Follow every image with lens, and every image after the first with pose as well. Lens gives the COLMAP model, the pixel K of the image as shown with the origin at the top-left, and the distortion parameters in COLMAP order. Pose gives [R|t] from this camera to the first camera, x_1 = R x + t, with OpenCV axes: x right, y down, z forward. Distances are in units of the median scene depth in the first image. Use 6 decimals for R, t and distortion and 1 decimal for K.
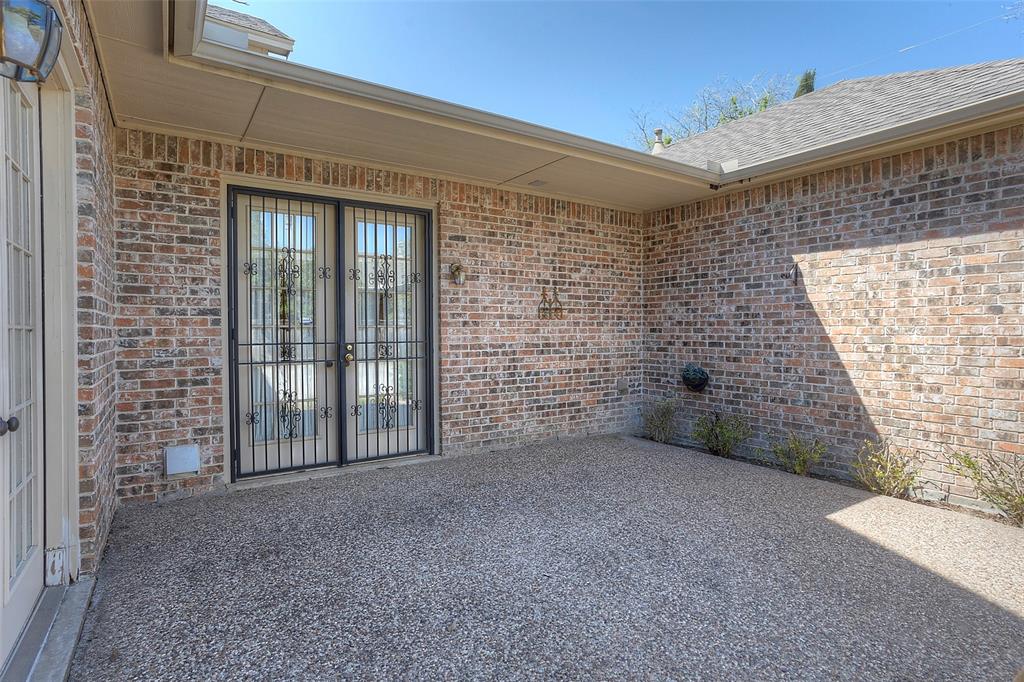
lens RADIAL K [[510.0, 0, 507.8], [0, 510.0, 329.1], [0, 0, 1]] dist [-0.061229, 0.038847]
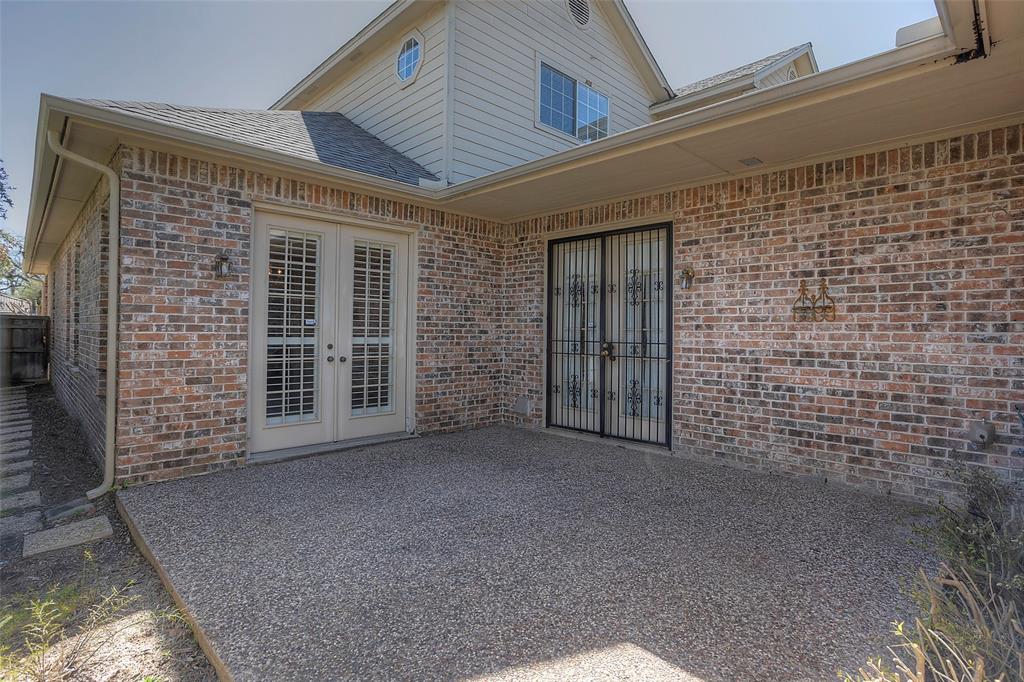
lens RADIAL K [[450.7, 0, 512.9], [0, 450.7, 319.4], [0, 0, 1]] dist [-0.049689, 0.023464]
pose [[0.276033, -0.018127, -0.960977, 0.622478], [-0.011655, 0.999685, -0.022205, -0.002120], [0.961077, 0.017330, 0.275735, 0.393597]]
